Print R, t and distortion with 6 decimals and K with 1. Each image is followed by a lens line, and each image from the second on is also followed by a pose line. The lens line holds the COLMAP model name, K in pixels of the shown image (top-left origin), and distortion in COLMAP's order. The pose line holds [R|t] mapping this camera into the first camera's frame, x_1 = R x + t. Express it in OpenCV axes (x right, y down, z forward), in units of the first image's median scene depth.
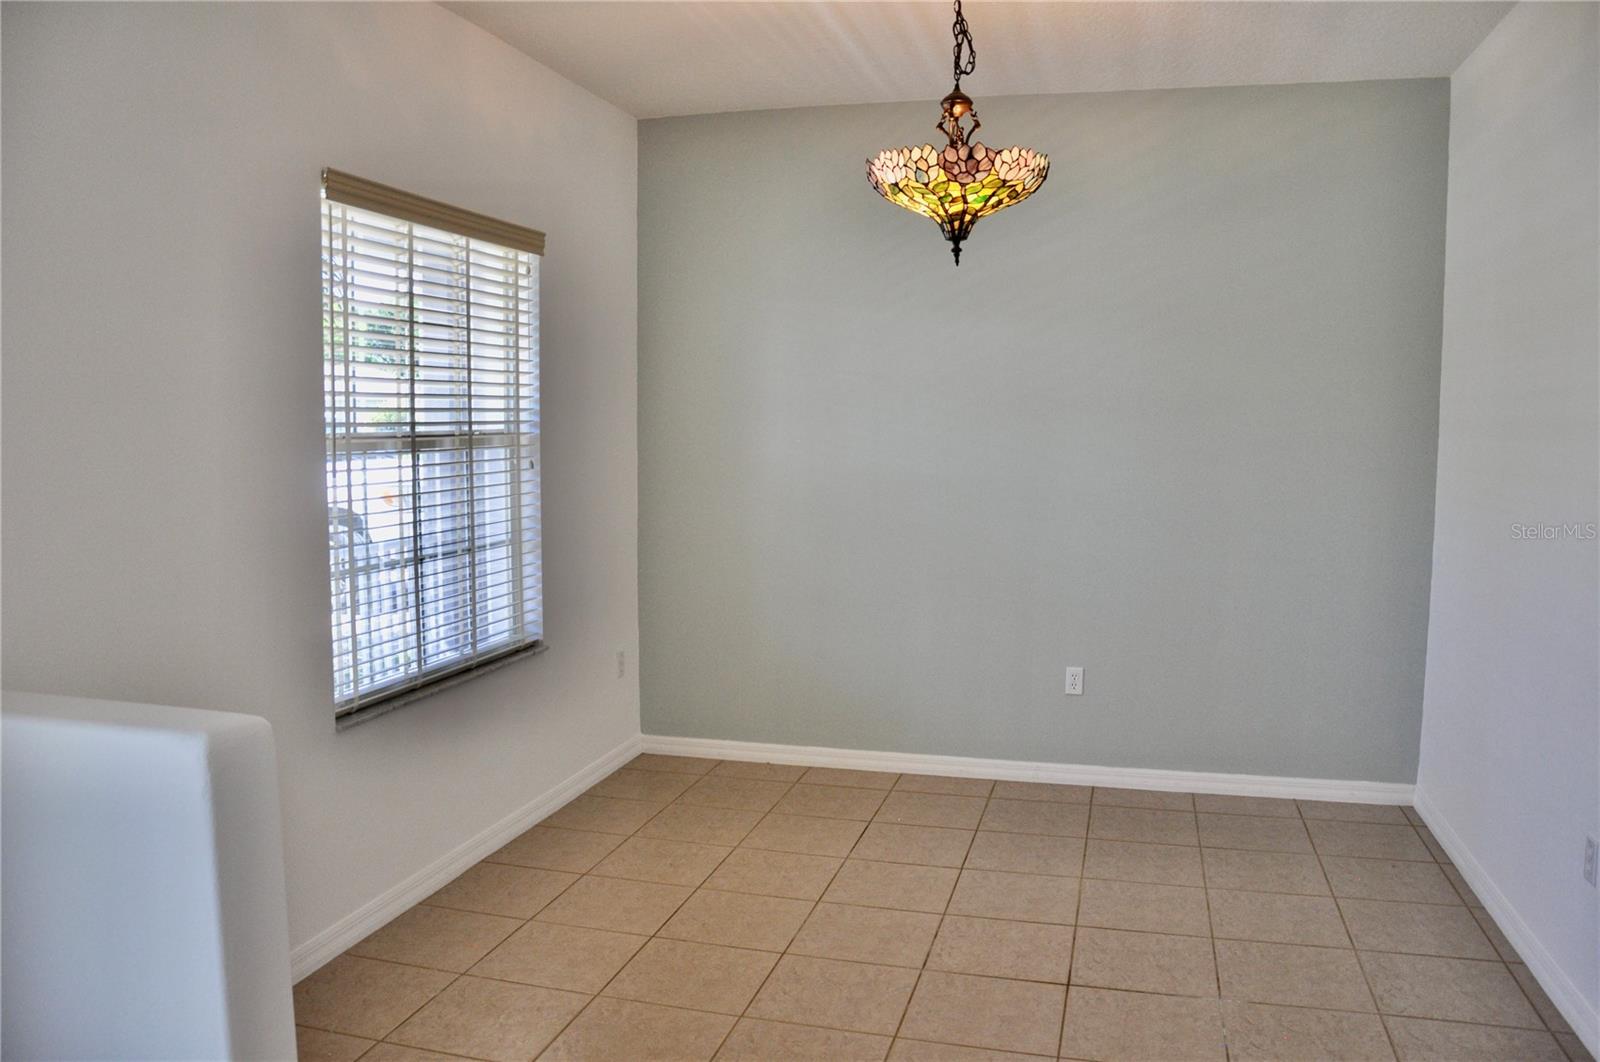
lens RADIAL K [[1233.2, 0, 794.4], [0, 1233.2, 557.5], [0, 0, 1]] dist [-0.127372, 0.006648]
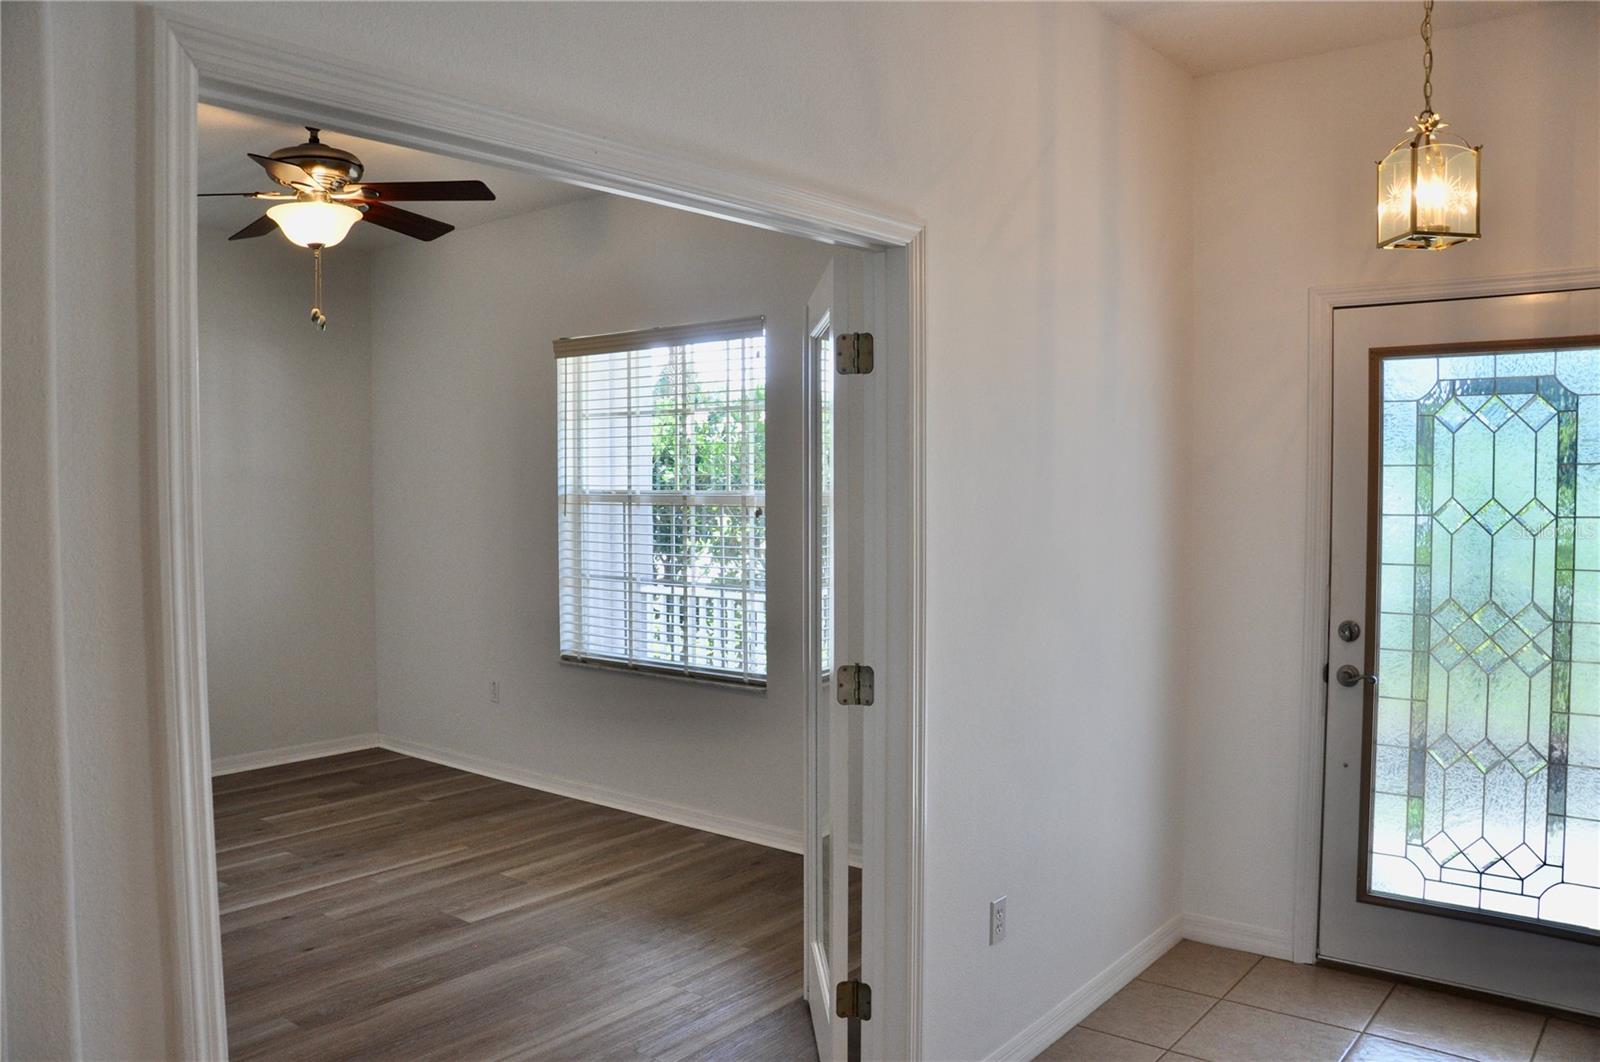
lens RADIAL K [[1233.2, 0, 794.4], [0, 1233.2, 557.5], [0, 0, 1]] dist [-0.127372, 0.006648]
pose [[-0.396338, 0.047229, -0.916889, 0.956437], [-0.092770, 0.991504, 0.091174, -0.177759], [0.913405, 0.121196, -0.388590, 1.744533]]
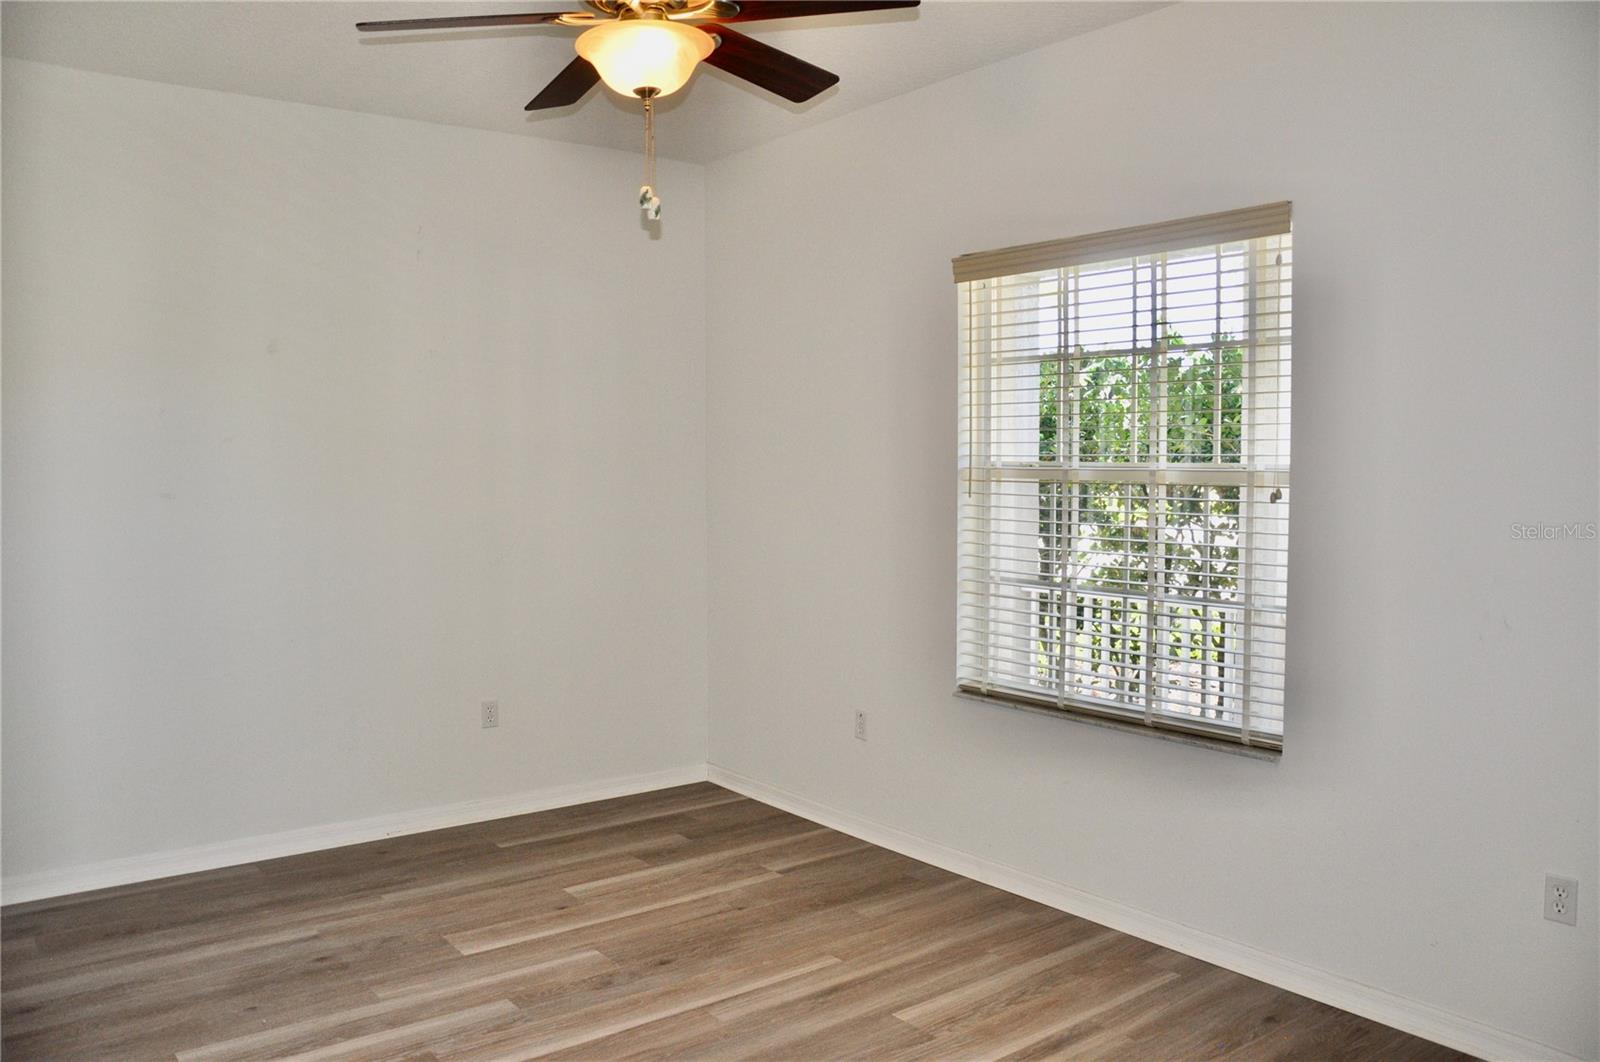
lens RADIAL K [[1233.2, 0, 794.4], [0, 1233.2, 557.5], [0, 0, 1]] dist [-0.127372, 0.006648]
pose [[-0.603309, 0.056758, -0.795486, 0.668586], [-0.078781, 0.988344, 0.130268, -0.143968], [0.793607, 0.141261, -0.591805, 1.442234]]
